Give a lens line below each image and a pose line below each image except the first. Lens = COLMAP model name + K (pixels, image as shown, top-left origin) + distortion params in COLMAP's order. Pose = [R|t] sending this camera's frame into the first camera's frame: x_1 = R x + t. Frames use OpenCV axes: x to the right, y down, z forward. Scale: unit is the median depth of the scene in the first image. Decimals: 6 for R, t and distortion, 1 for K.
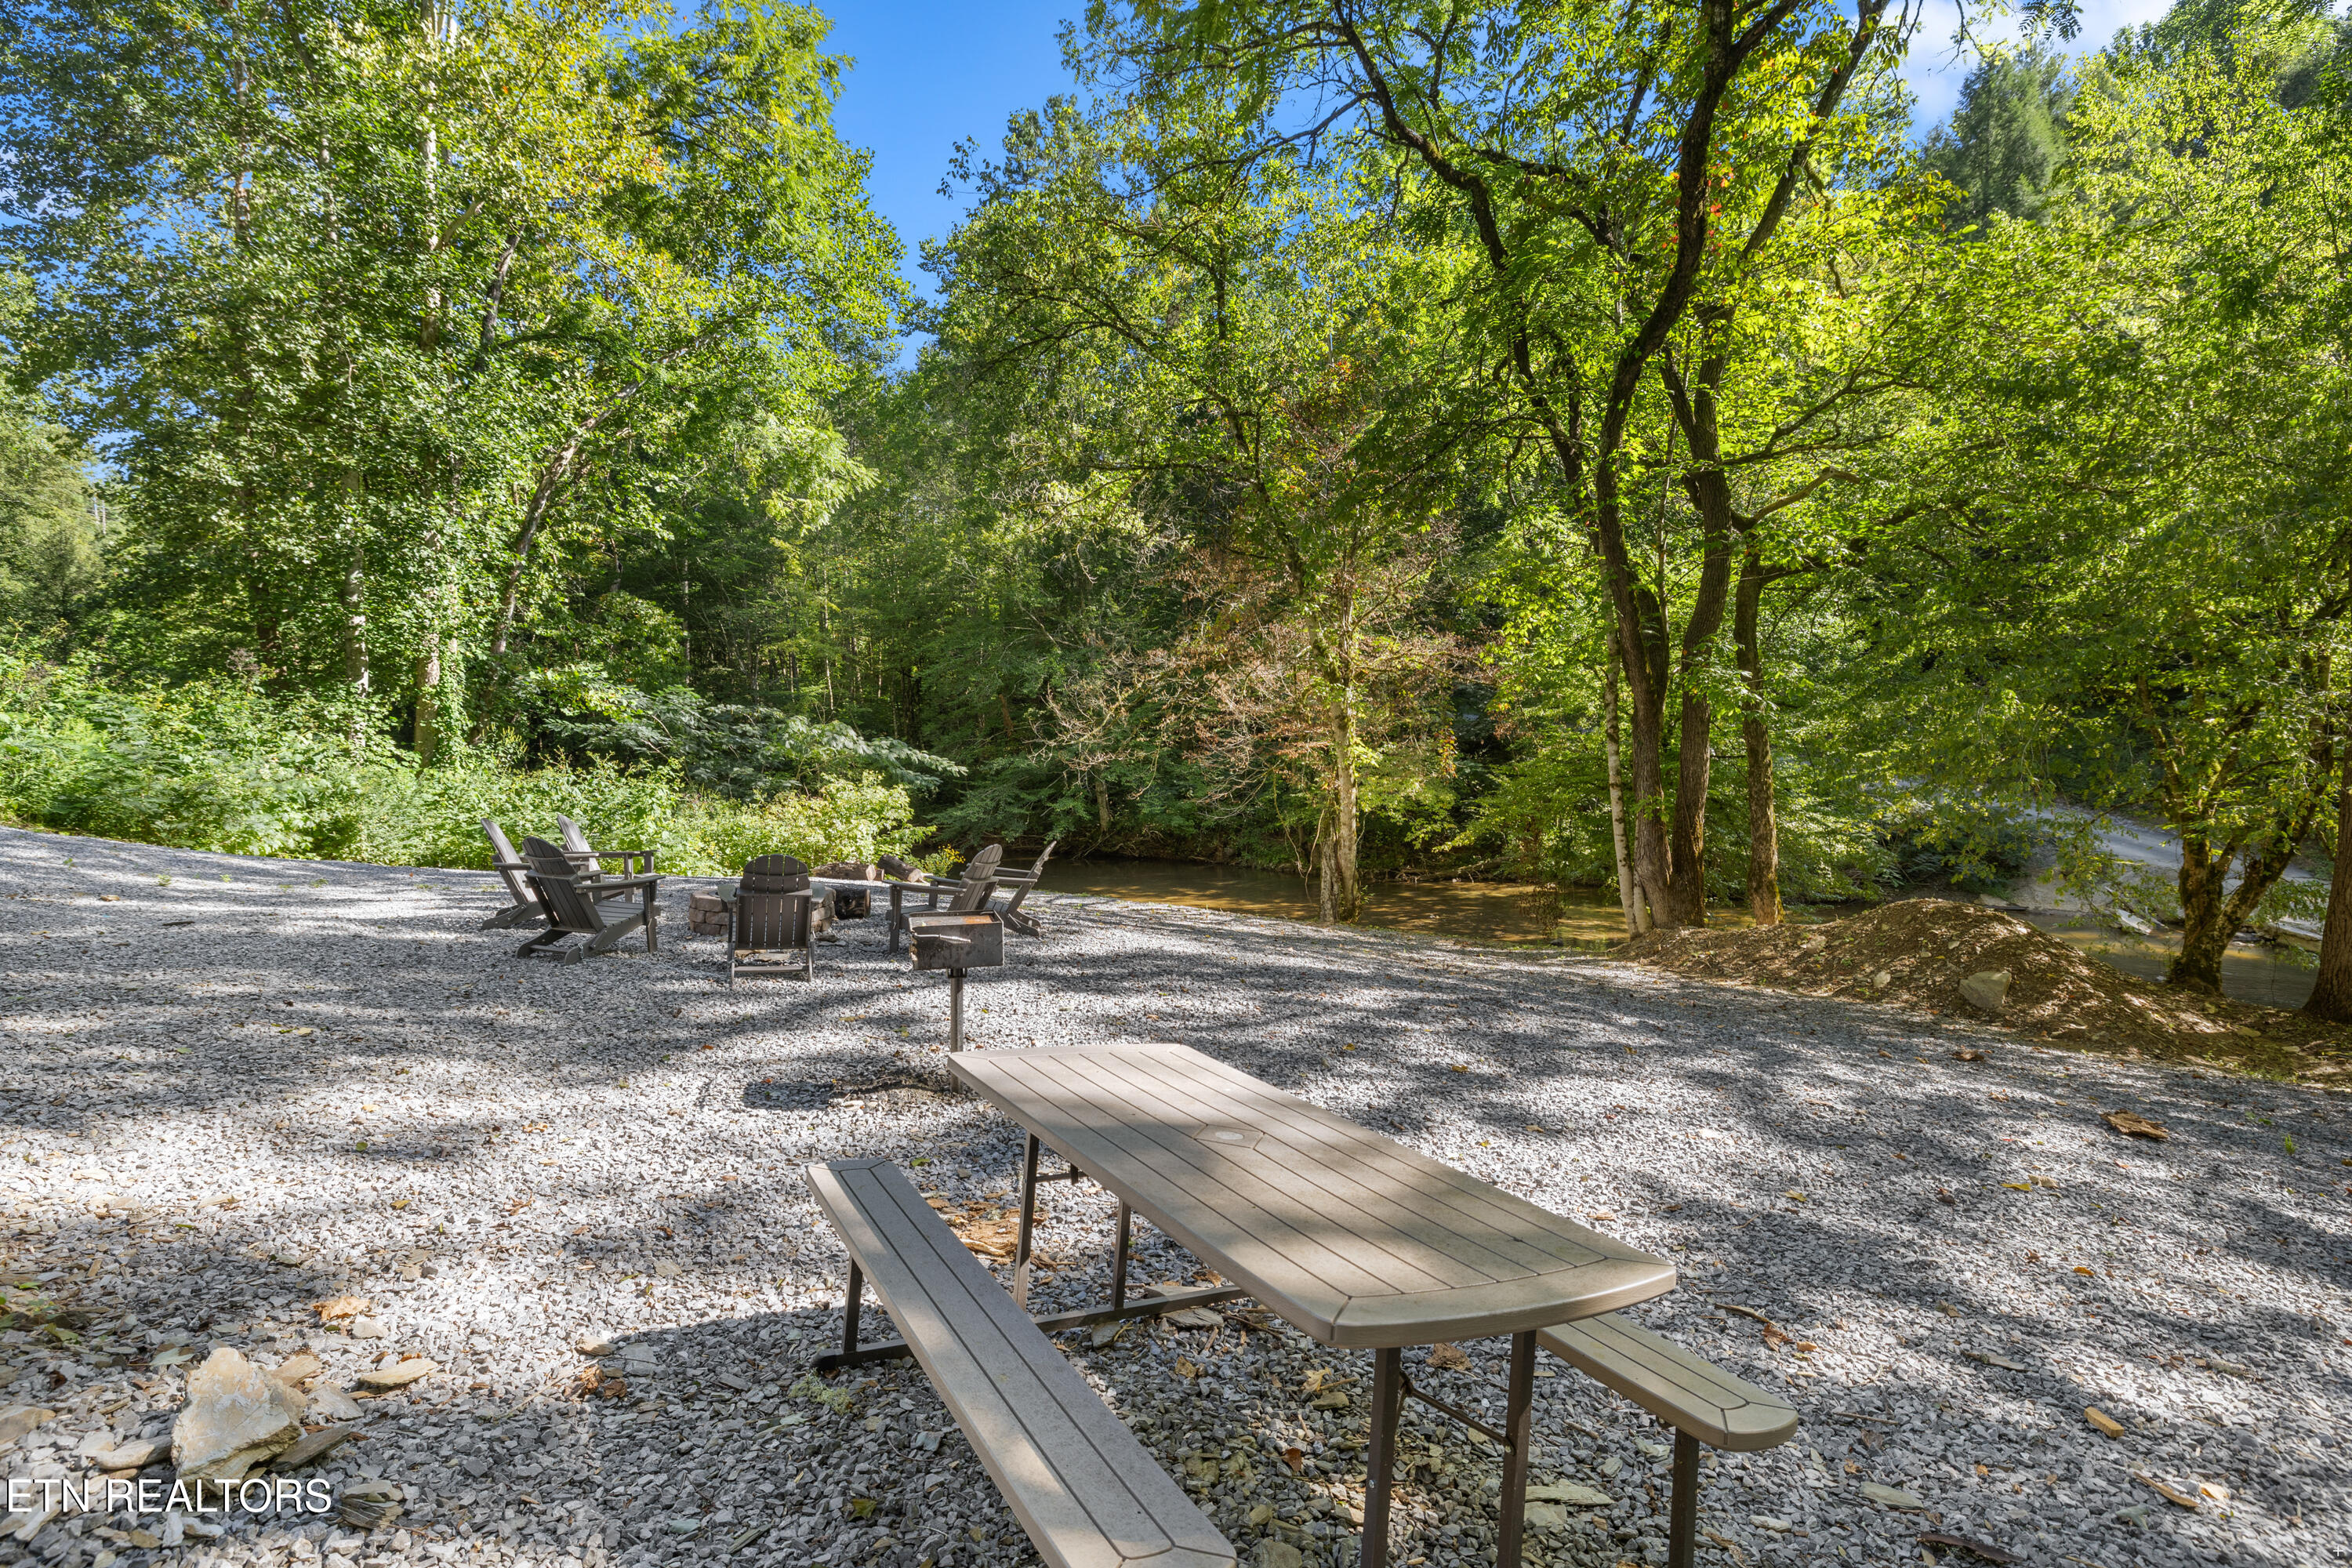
lens RADIAL K [[1116.9, 0, 1180.3], [0, 1116.9, 785.8], [0, 0, 1]] dist [-0.002251, -0.000060]
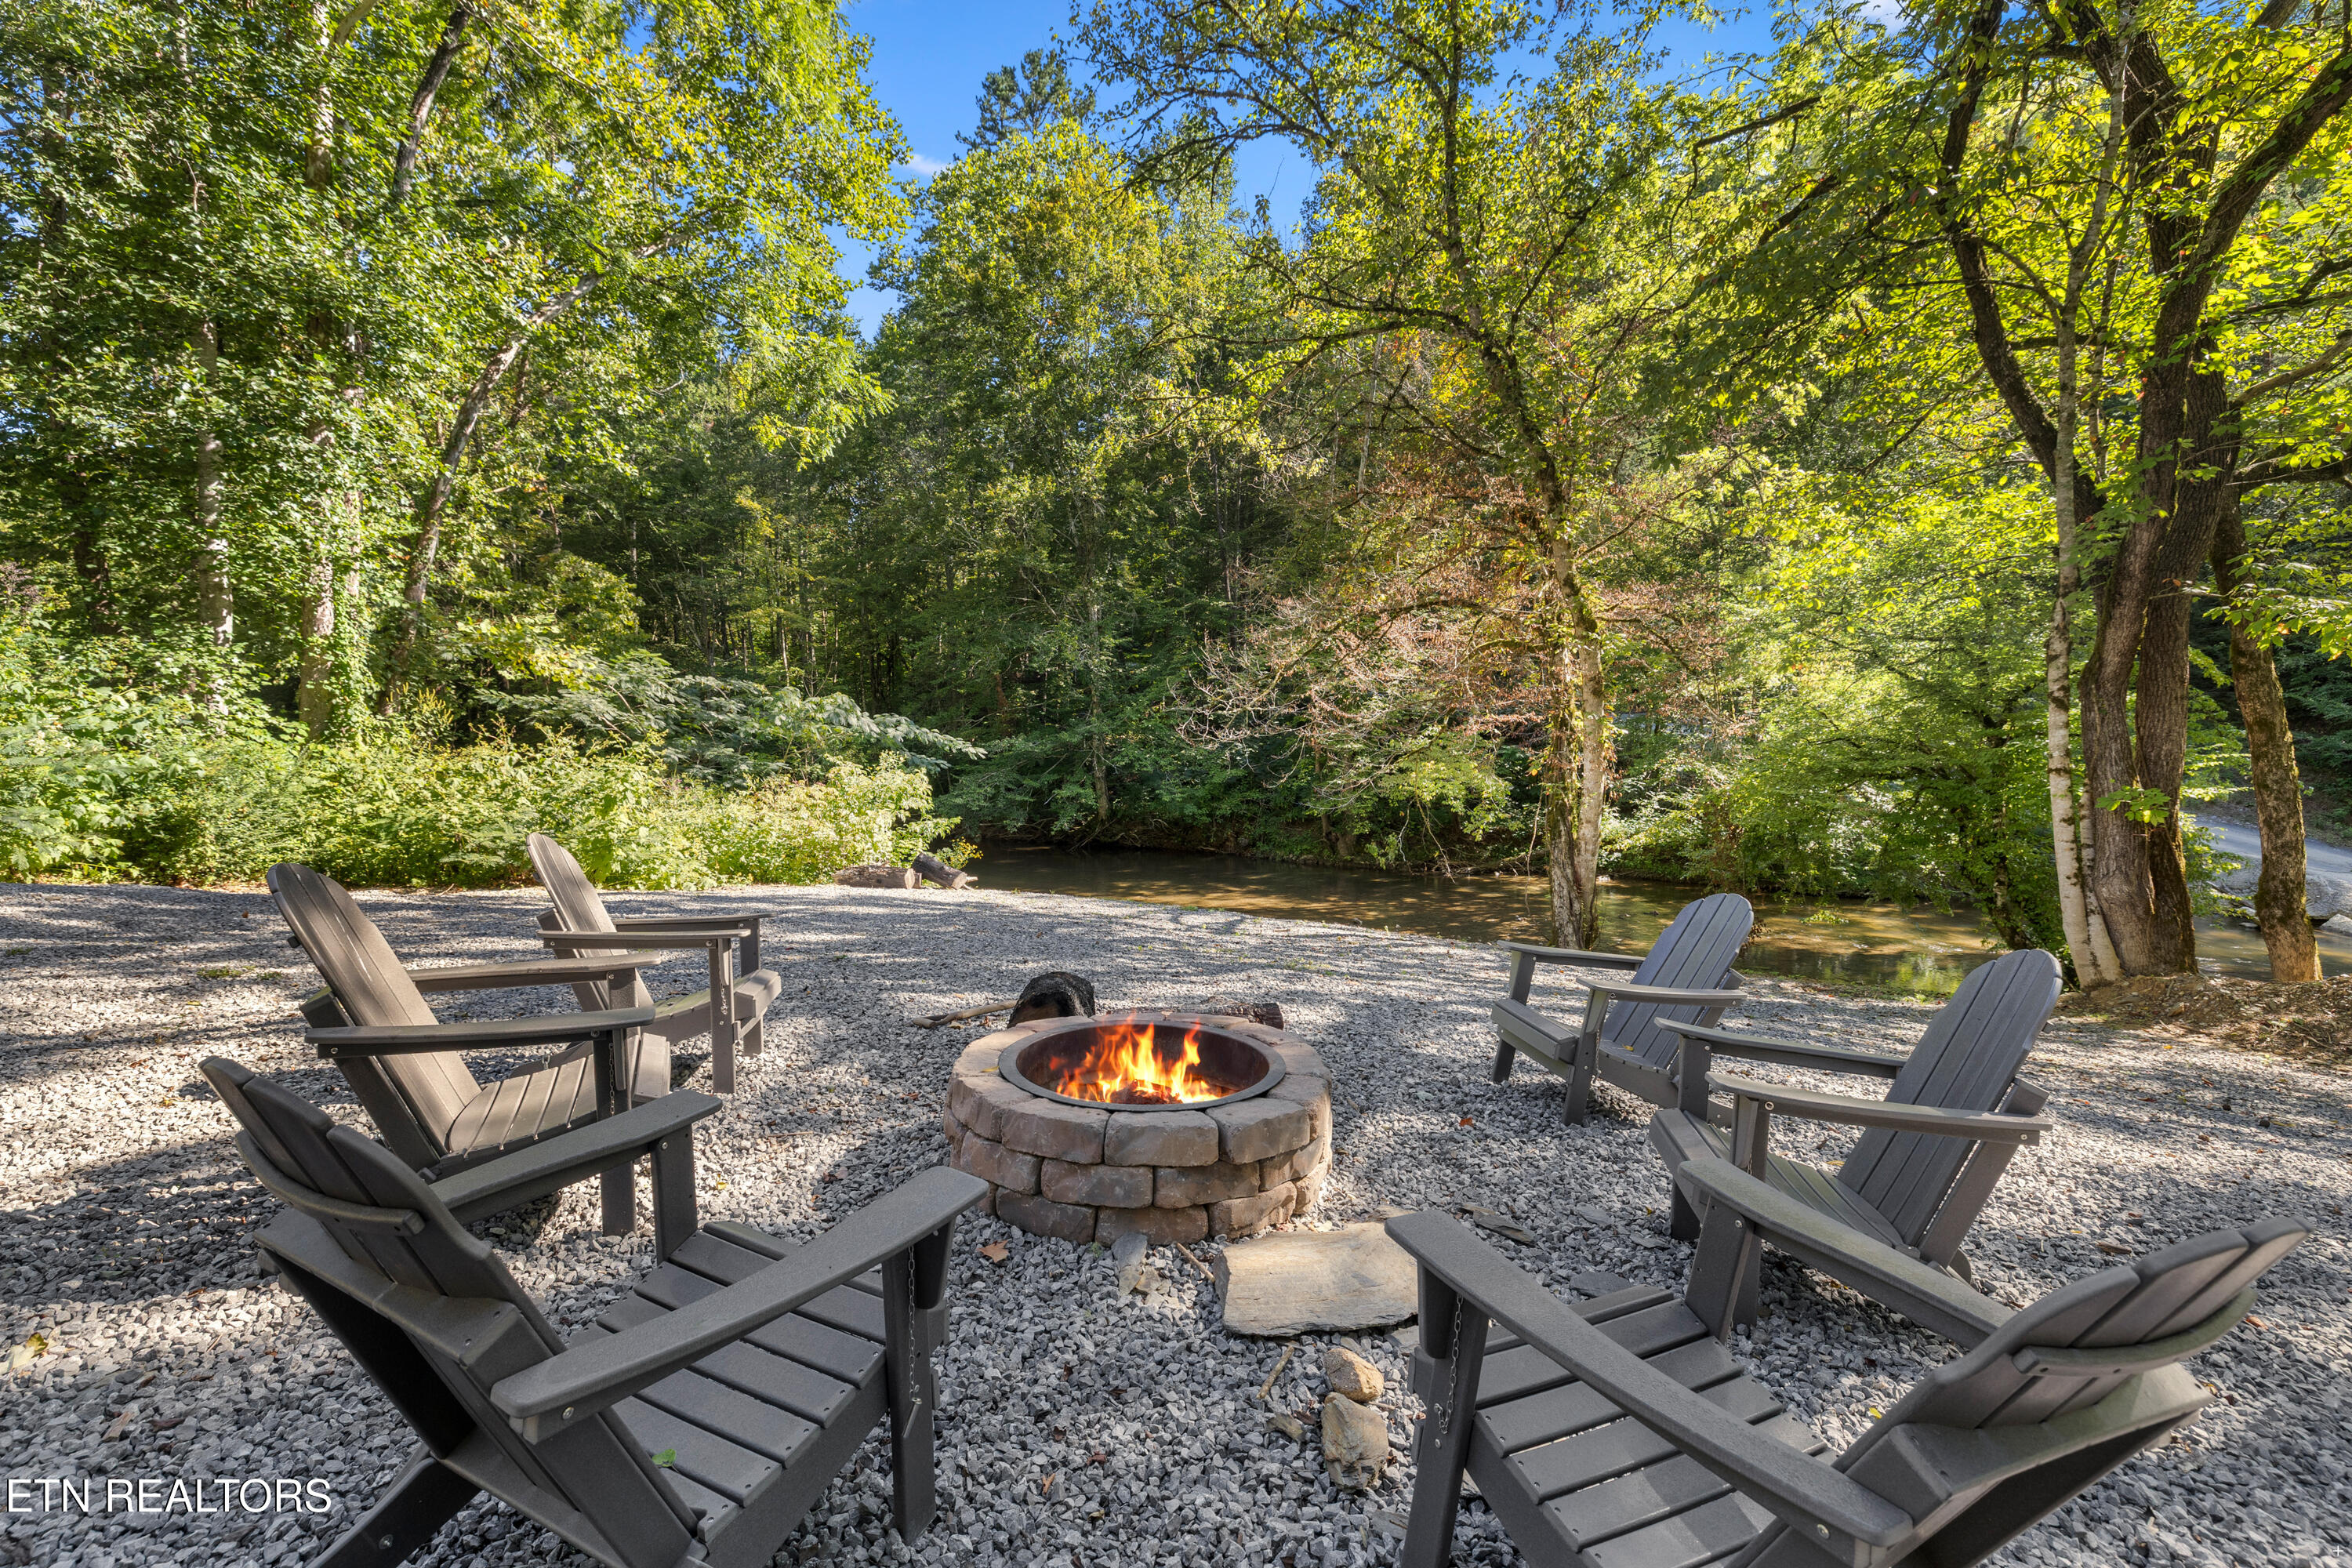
lens RADIAL K [[1033.5, 0, 1171.1], [0, 1033.5, 778.0], [0, 0, 1]] dist [-0.000974, 0.000018]
pose [[0.997071, 0.003307, 0.076411, -0.147309], [-0.003693, 0.999981, 0.004912, 0.002048], [-0.076393, -0.005180, 0.997064, 0.253491]]
